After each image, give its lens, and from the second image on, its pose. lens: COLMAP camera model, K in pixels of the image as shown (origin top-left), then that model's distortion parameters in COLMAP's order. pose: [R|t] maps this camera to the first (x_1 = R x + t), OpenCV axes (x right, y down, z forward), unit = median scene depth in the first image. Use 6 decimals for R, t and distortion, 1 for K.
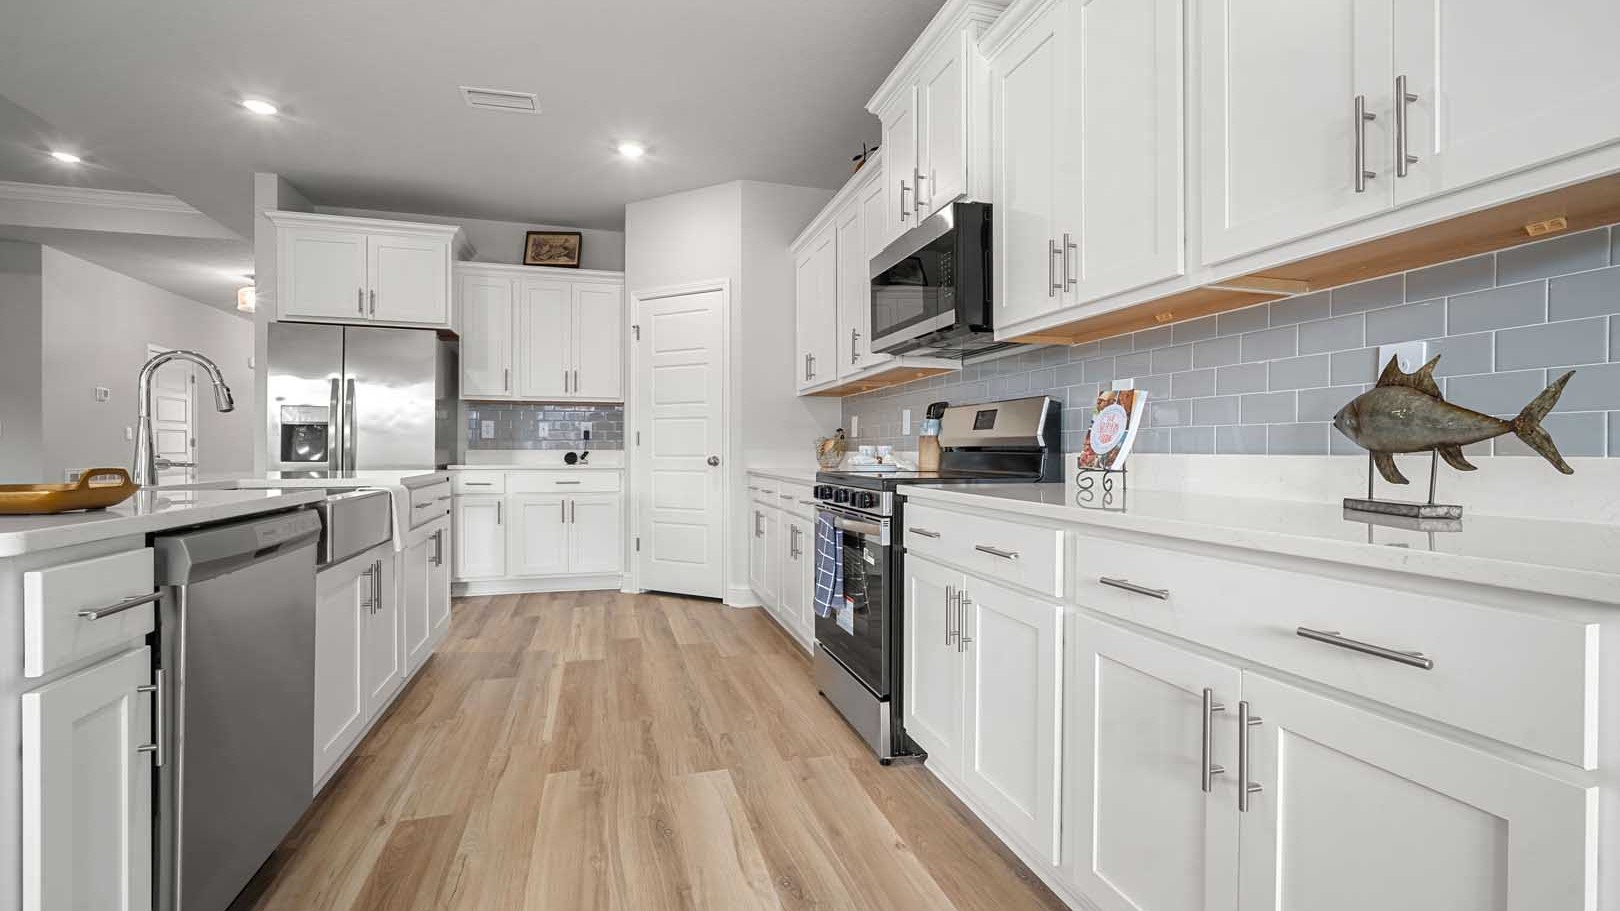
lens RADIAL K [[698.9, 0, 810.0], [0, 698.9, 455.5], [0, 0, 1]] dist [-0.000202, 0.000111]
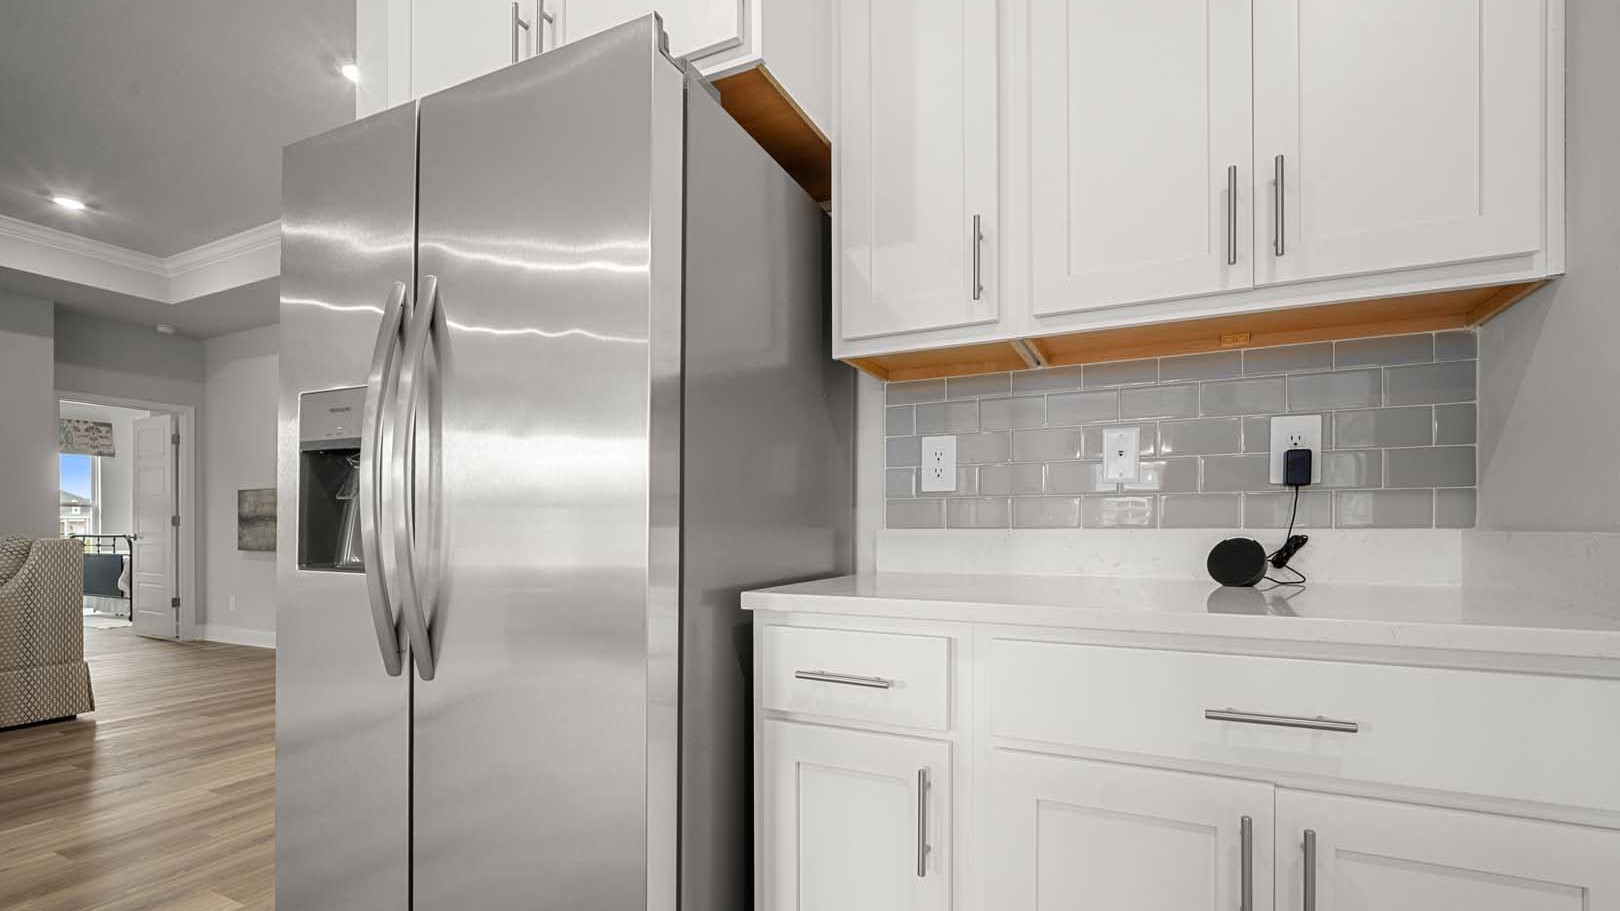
lens RADIAL K [[728.1, 0, 810.1], [0, 728.1, 528.4], [0, 0, 1]] dist [-0.000337, -0.000032]
pose [[0.739829, 0.000833, -0.672795, -0.446450], [-0.002176, 0.999997, -0.001154, -0.012085], [0.672792, 0.002318, 0.739828, 1.132737]]
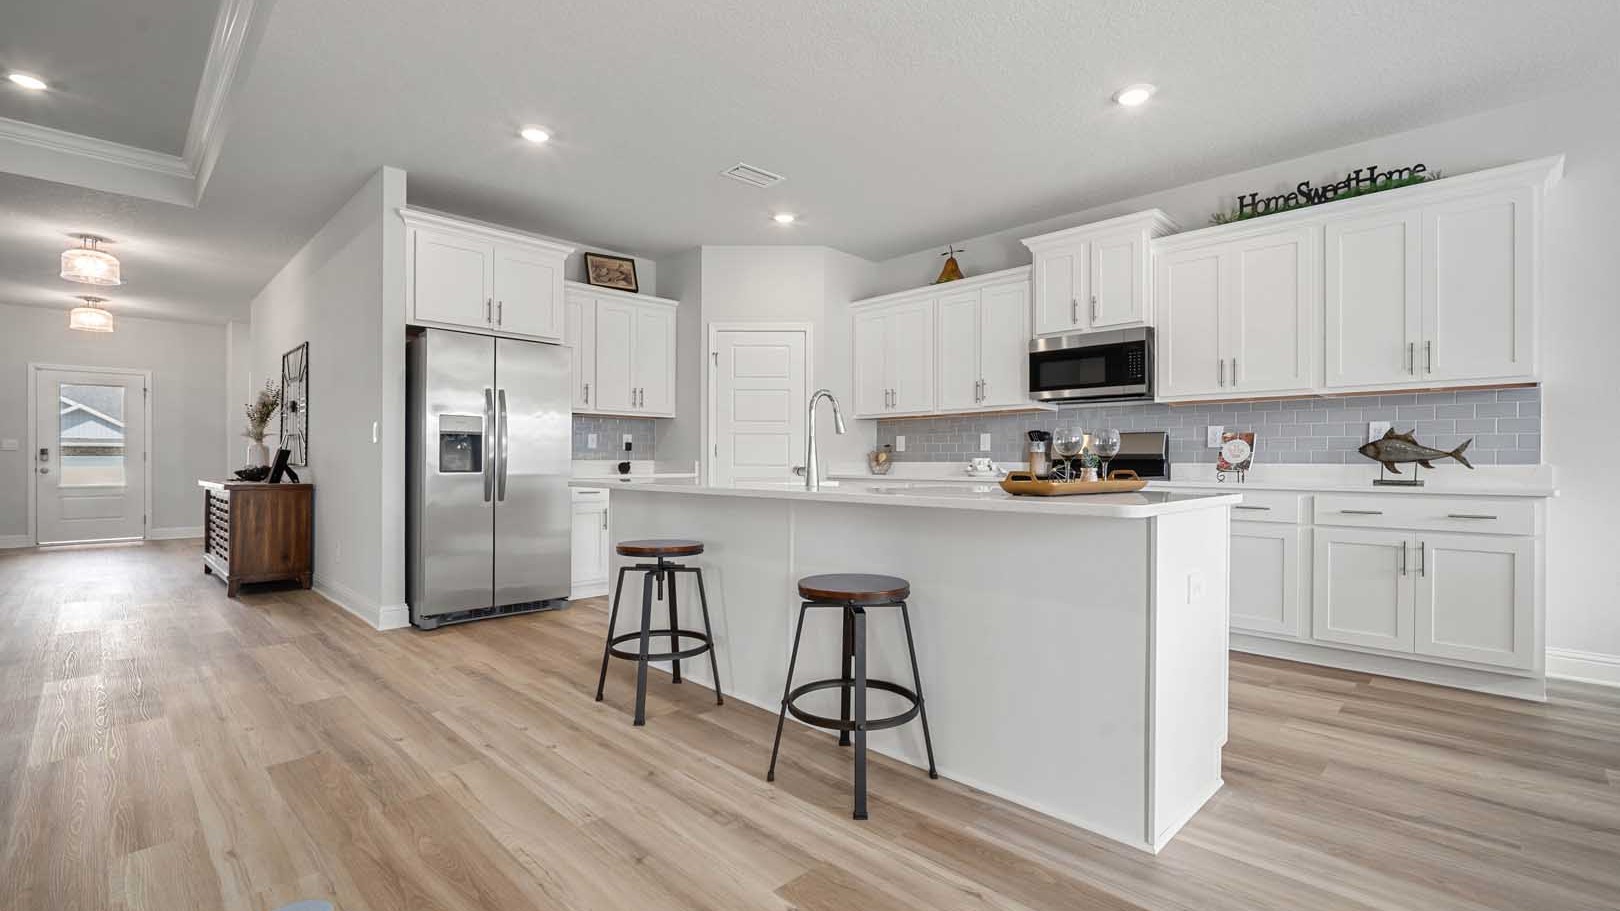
lens RADIAL K [[698.9, 0, 810.0], [0, 698.9, 455.5], [0, 0, 1]] dist [-0.000202, 0.000111]
pose [[0.878363, 0.004398, 0.477974, -0.955917], [0.002261, 0.999908, -0.013355, -0.000237], [-0.477988, 0.012811, 0.878273, -0.126632]]
